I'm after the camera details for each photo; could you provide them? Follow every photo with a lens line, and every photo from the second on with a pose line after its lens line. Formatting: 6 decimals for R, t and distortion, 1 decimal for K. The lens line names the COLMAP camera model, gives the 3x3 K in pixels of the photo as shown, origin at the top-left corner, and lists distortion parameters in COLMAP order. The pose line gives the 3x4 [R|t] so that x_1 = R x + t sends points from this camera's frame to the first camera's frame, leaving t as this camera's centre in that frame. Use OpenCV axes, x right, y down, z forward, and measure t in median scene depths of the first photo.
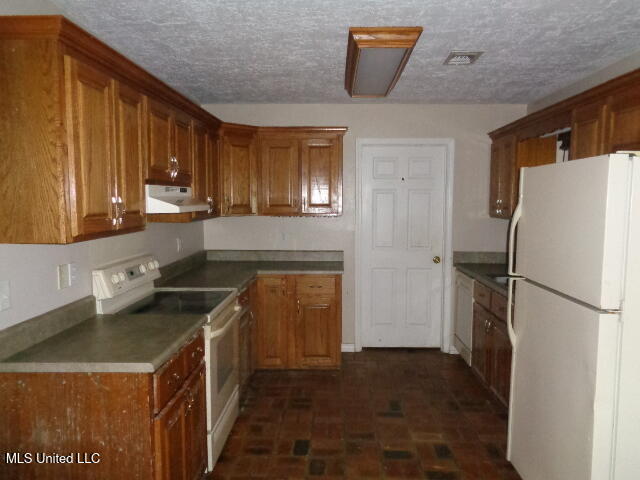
lens RADIAL K [[484.9, 0, 320.0], [0, 484.9, 240.0], [0, 0, 1]] dist [0.006856, 0.004918]
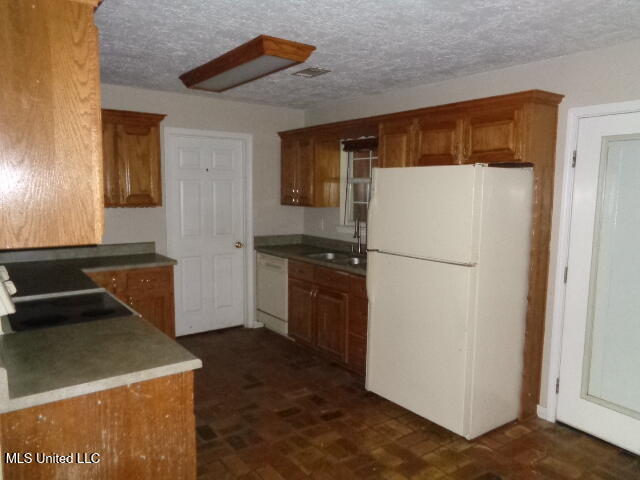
lens RADIAL K [[484.9, 0, 320.0], [0, 484.9, 240.0], [0, 0, 1]] dist [0.006856, 0.004918]
pose [[0.789511, -0.058730, 0.610920, -0.408317], [0.043351, 0.998261, 0.039943, -0.009262], [-0.612203, -0.005051, 0.790684, 0.037684]]
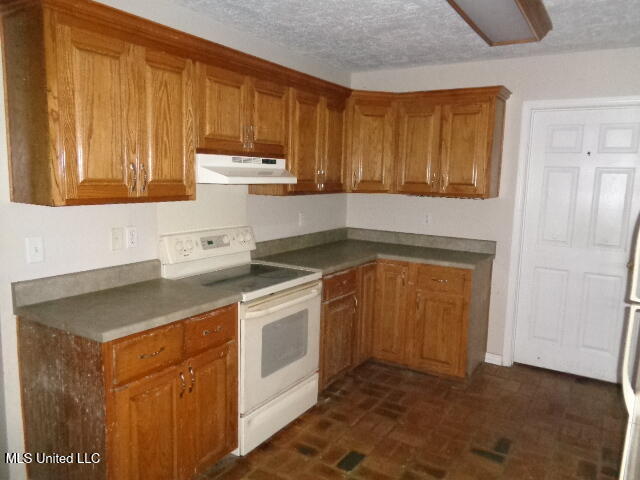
lens RADIAL K [[484.9, 0, 320.0], [0, 484.9, 240.0], [0, 0, 1]] dist [0.006856, 0.004918]
pose [[0.867796, 0.091371, -0.488448, 0.272590], [-0.070745, 0.995654, 0.060562, -0.013089], [0.491859, -0.018000, 0.870489, 0.201424]]
